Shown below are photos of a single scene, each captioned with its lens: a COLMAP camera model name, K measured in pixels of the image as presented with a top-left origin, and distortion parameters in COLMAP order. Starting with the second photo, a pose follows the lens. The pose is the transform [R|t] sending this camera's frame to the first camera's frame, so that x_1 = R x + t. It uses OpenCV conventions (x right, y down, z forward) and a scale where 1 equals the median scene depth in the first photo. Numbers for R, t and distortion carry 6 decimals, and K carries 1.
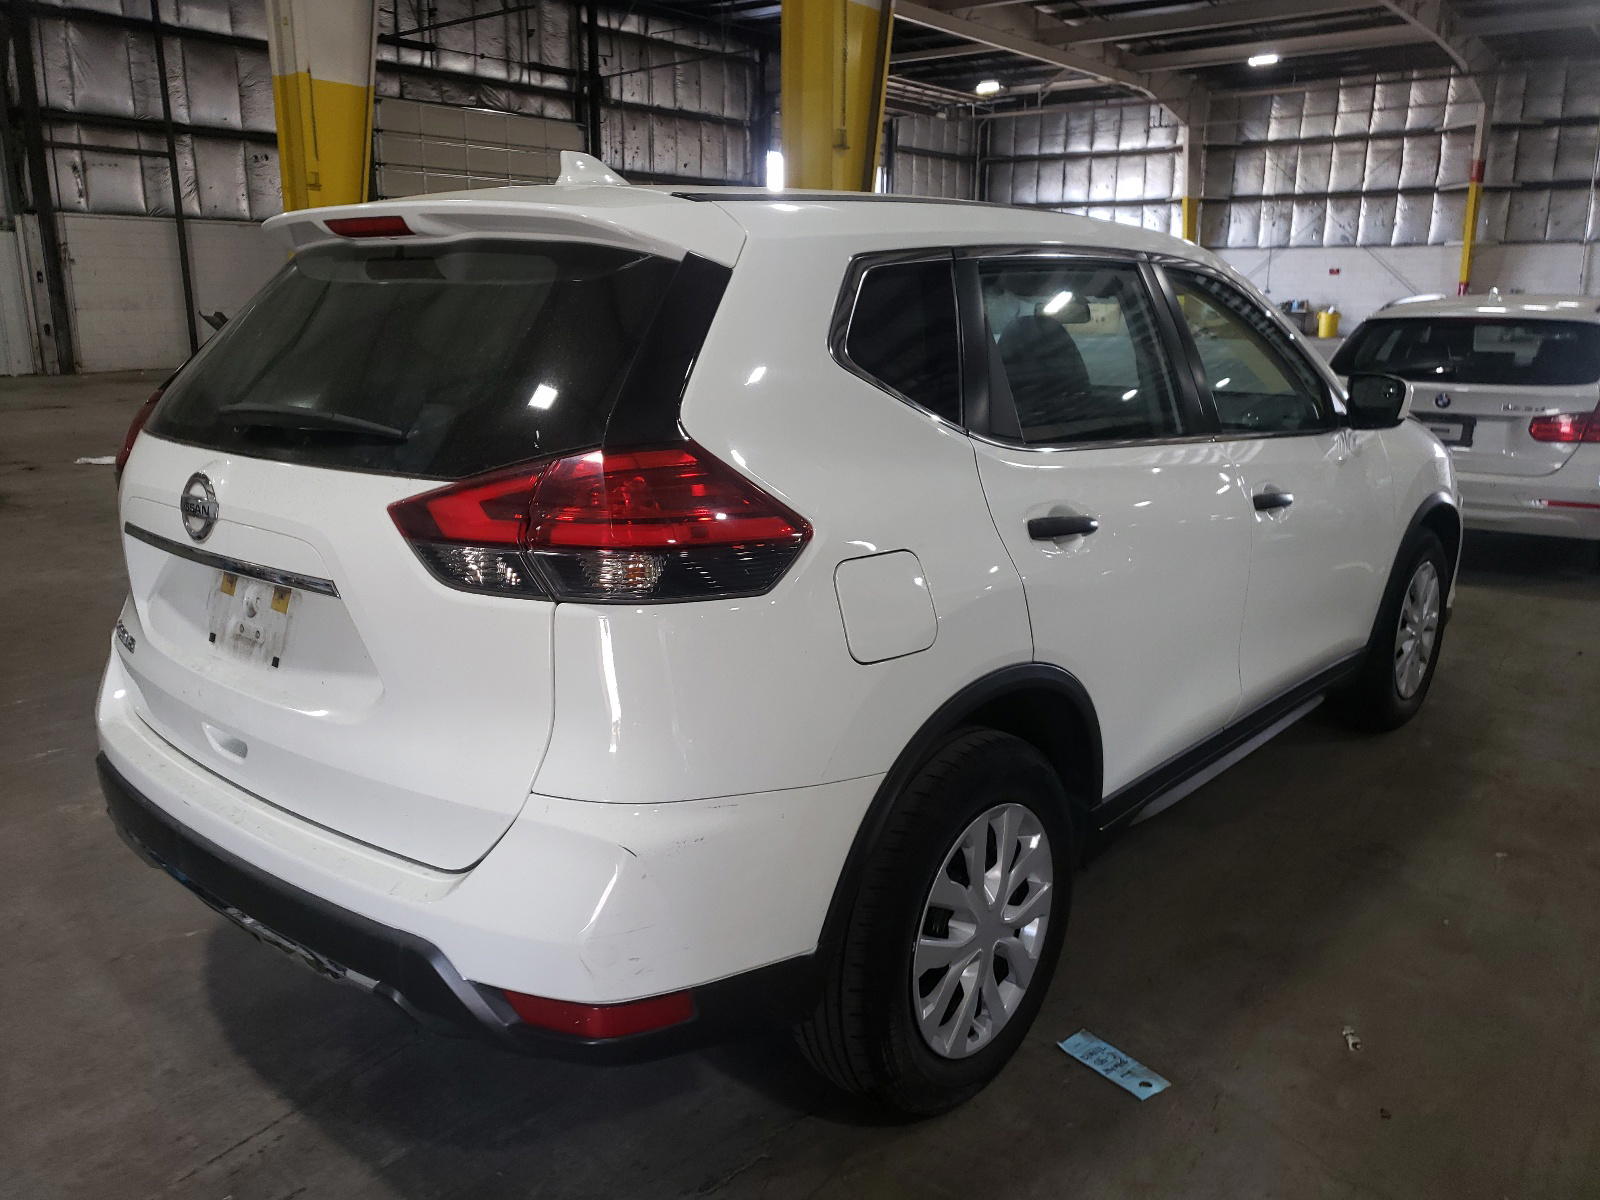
lens RADIAL K [[1271.6, 0, 799.1], [0, 1271.6, 630.9], [0, 0, 1]] dist [0.004866, 0.003540]
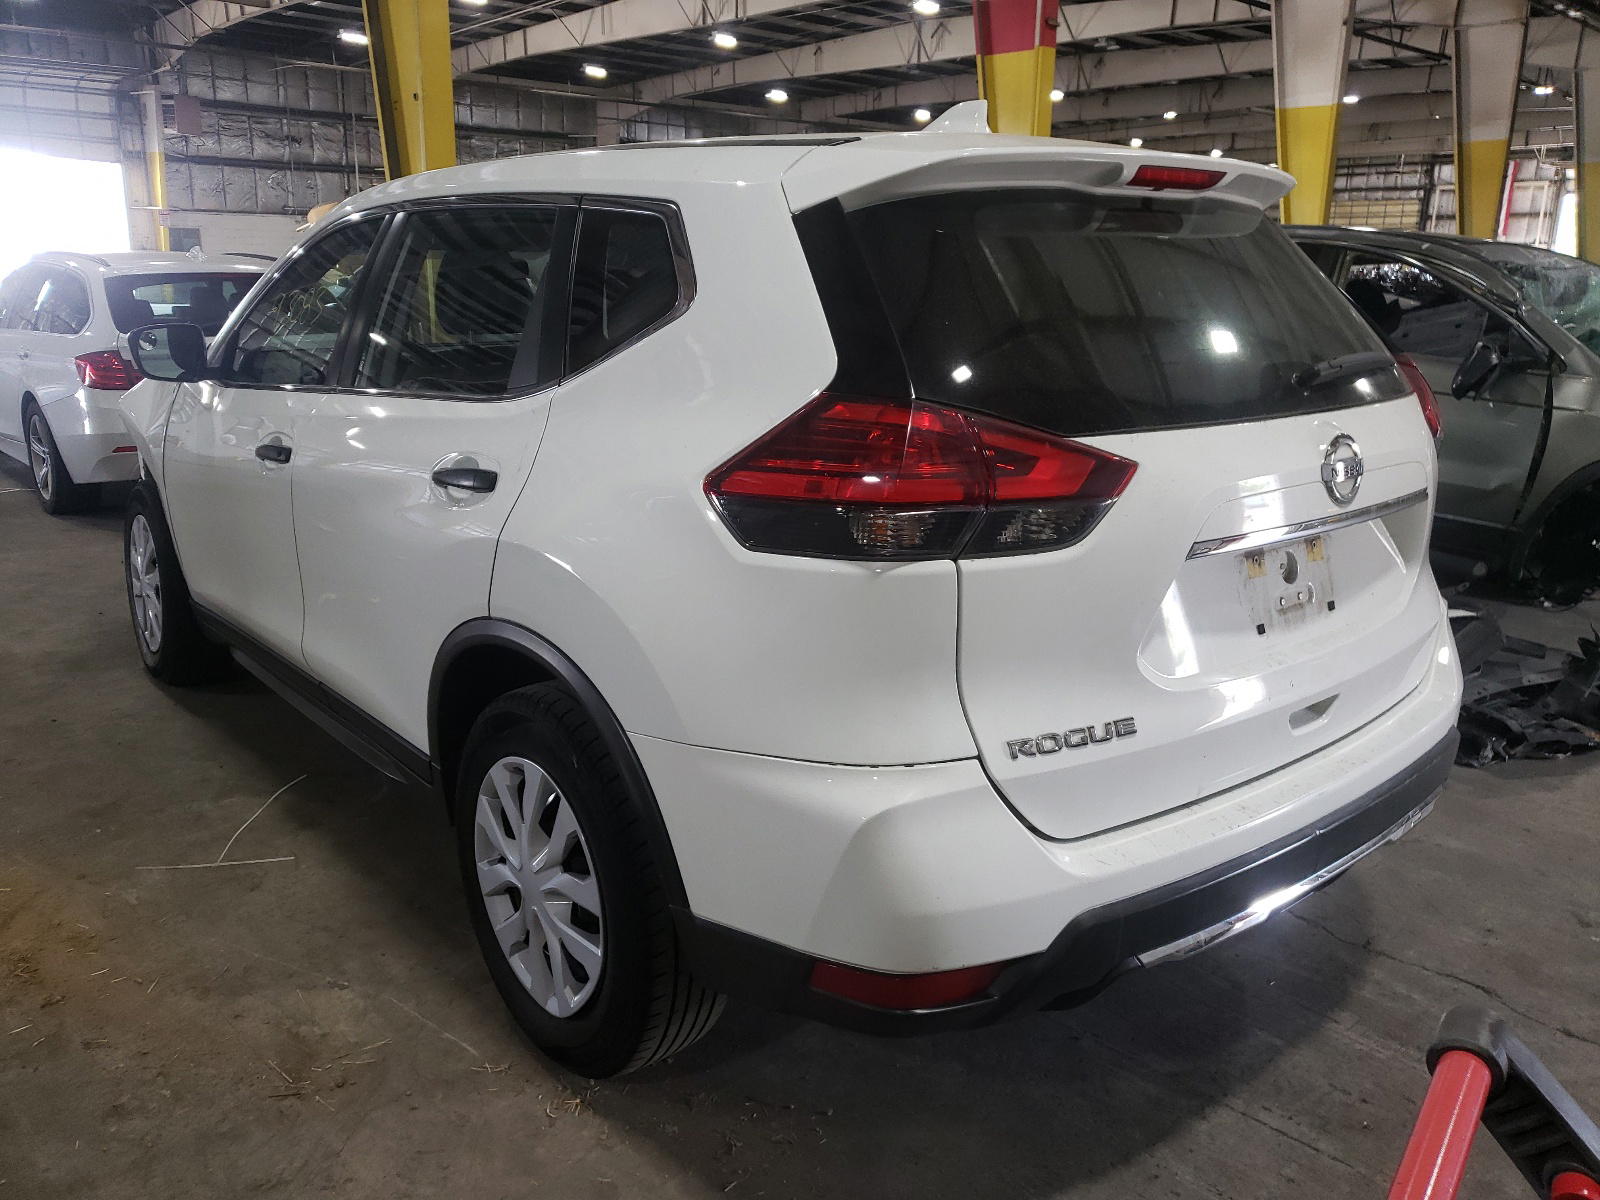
lens RADIAL K [[1280.4, 0, 800.0], [0, 1280.4, 600.0], [0, 0, 1]] dist [0.005428, -0.001443]
pose [[0.132598, -0.259444, 0.956612, -1.326245], [0.238064, 0.945218, 0.223356, -0.286456], [-0.962155, 0.198118, 0.187099, 1.104195]]
